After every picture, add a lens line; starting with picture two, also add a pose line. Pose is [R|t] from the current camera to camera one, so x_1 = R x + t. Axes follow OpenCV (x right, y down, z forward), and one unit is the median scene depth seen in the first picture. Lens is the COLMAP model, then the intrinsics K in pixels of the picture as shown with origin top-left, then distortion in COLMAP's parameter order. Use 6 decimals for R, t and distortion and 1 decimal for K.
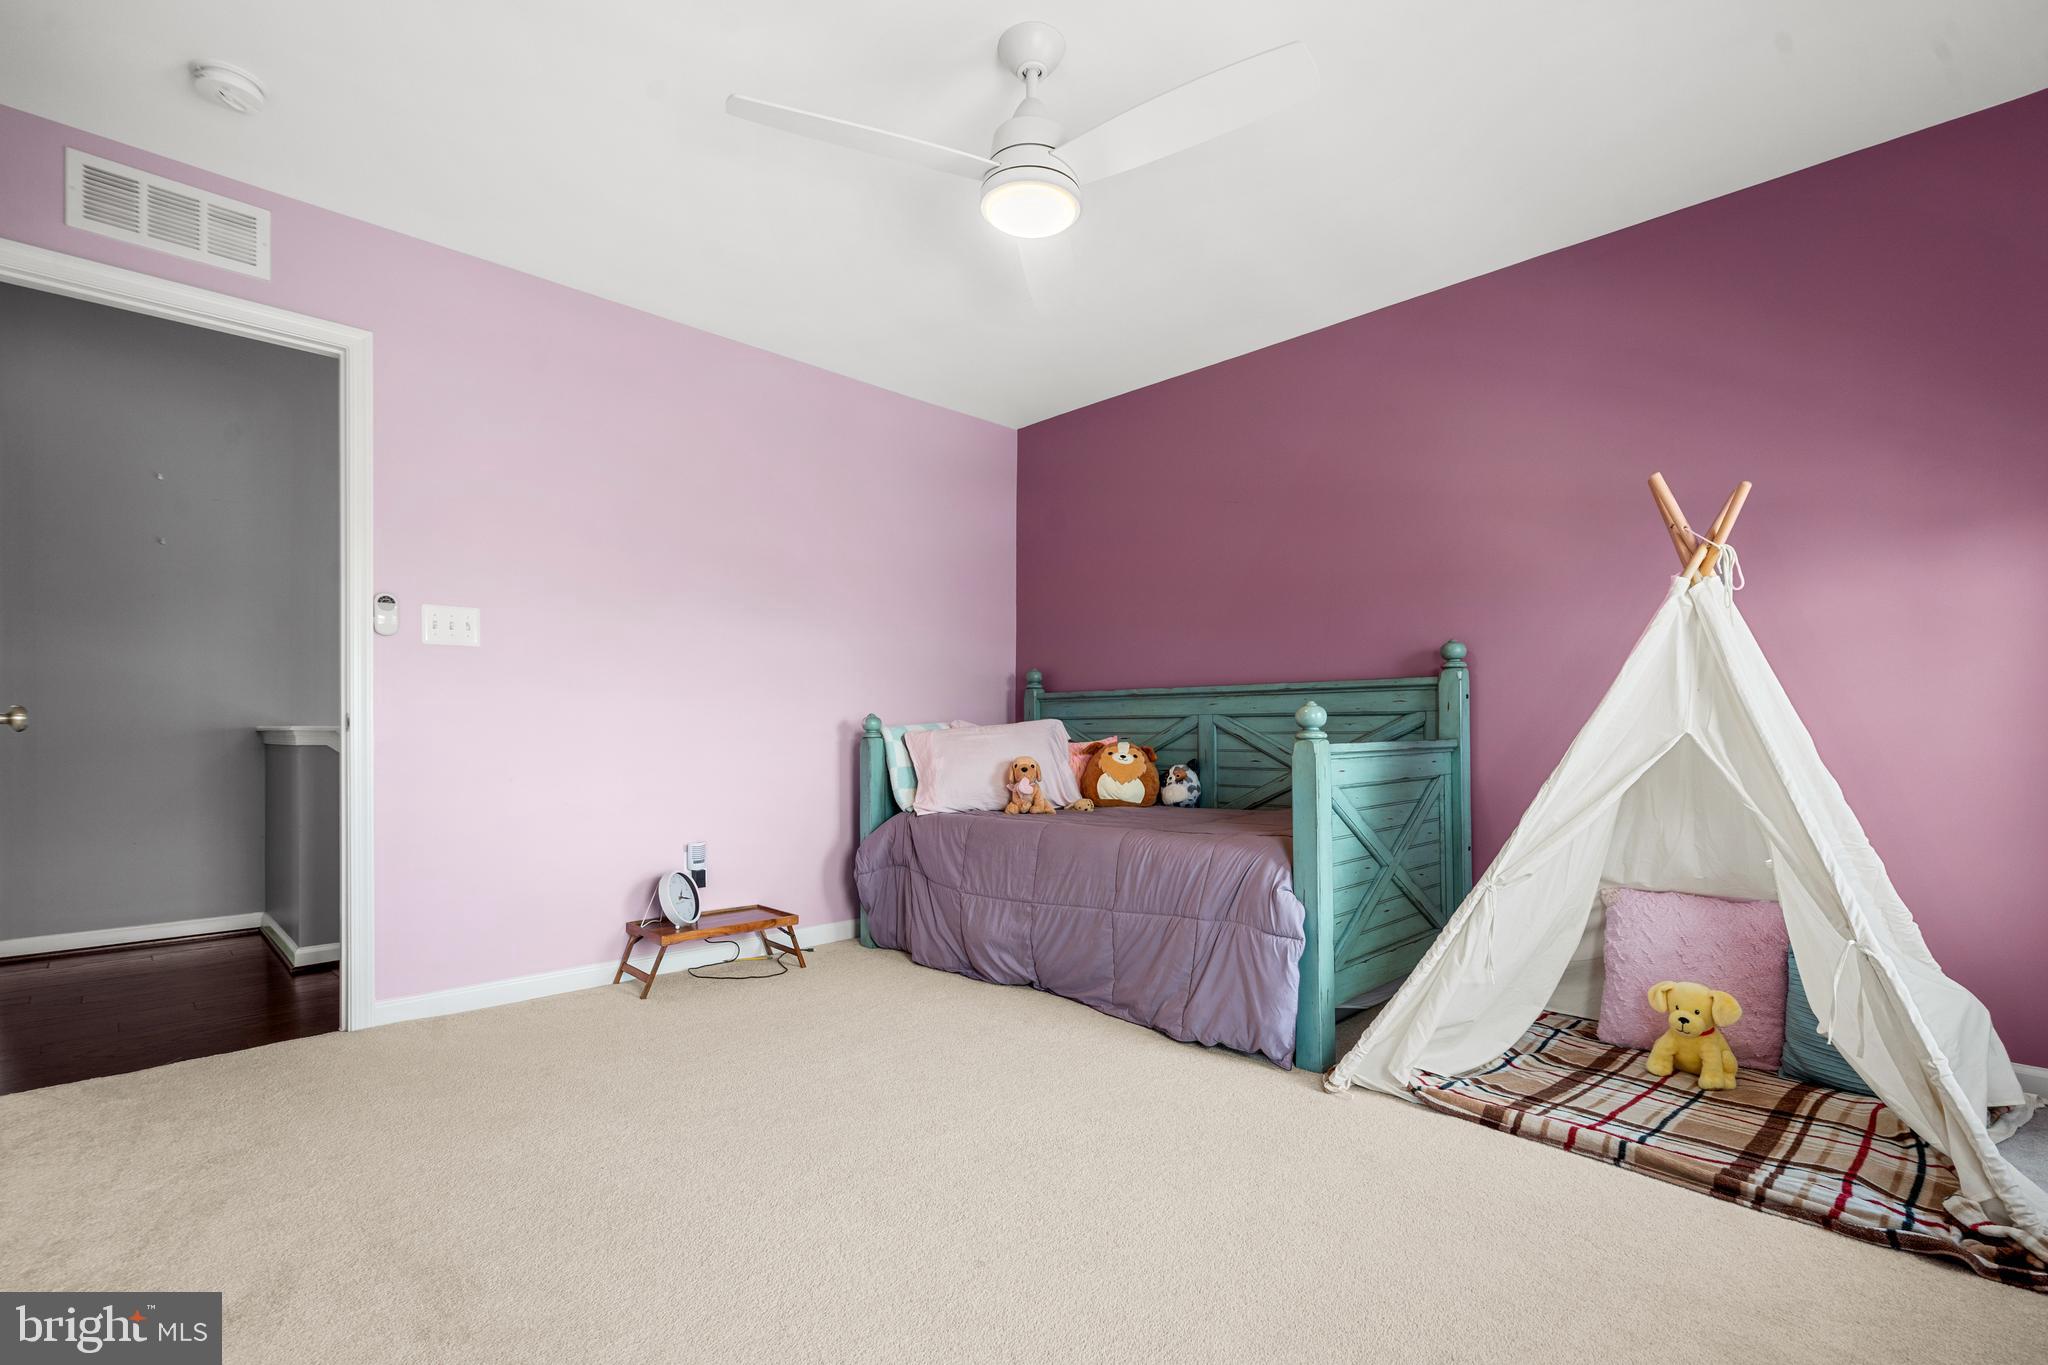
lens RADIAL K [[937.5, 0, 1030.0], [0, 937.5, 724.8], [0, 0, 1]] dist [0.002883, 0.000088]
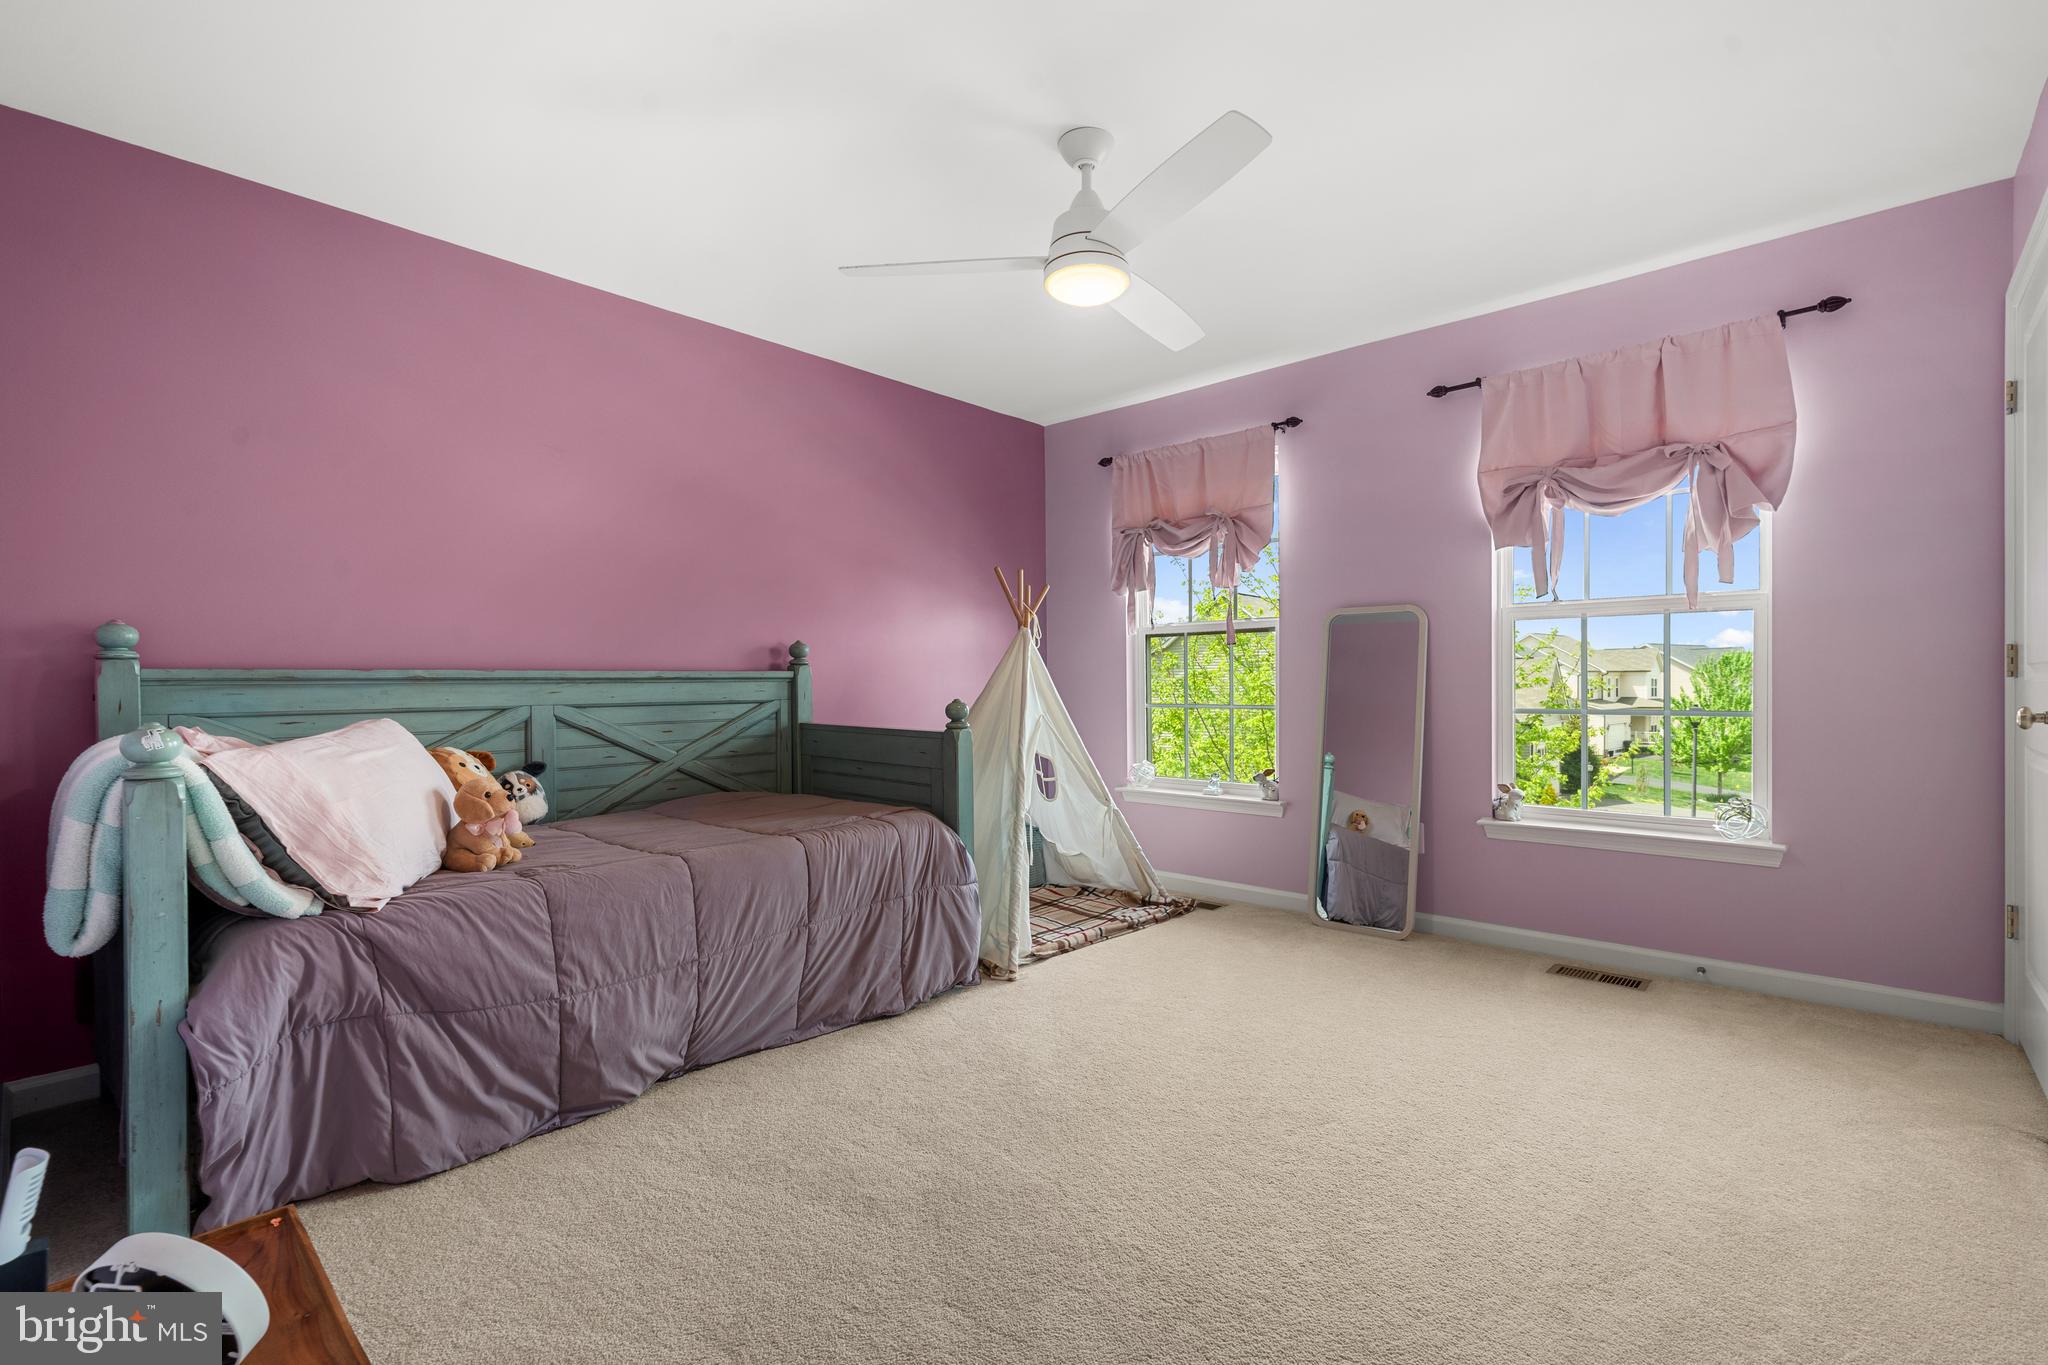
lens RADIAL K [[922.5, 0, 1024.0], [0, 922.5, 682.5], [0, 0, 1]] dist [0.001644, 0.000366]
pose [[-0.054487, -0.000665, 0.998514, -0.706143], [0.001934, 0.999998, 0.000772, -0.034123], [-0.998513, 0.001974, -0.054485, 0.714803]]
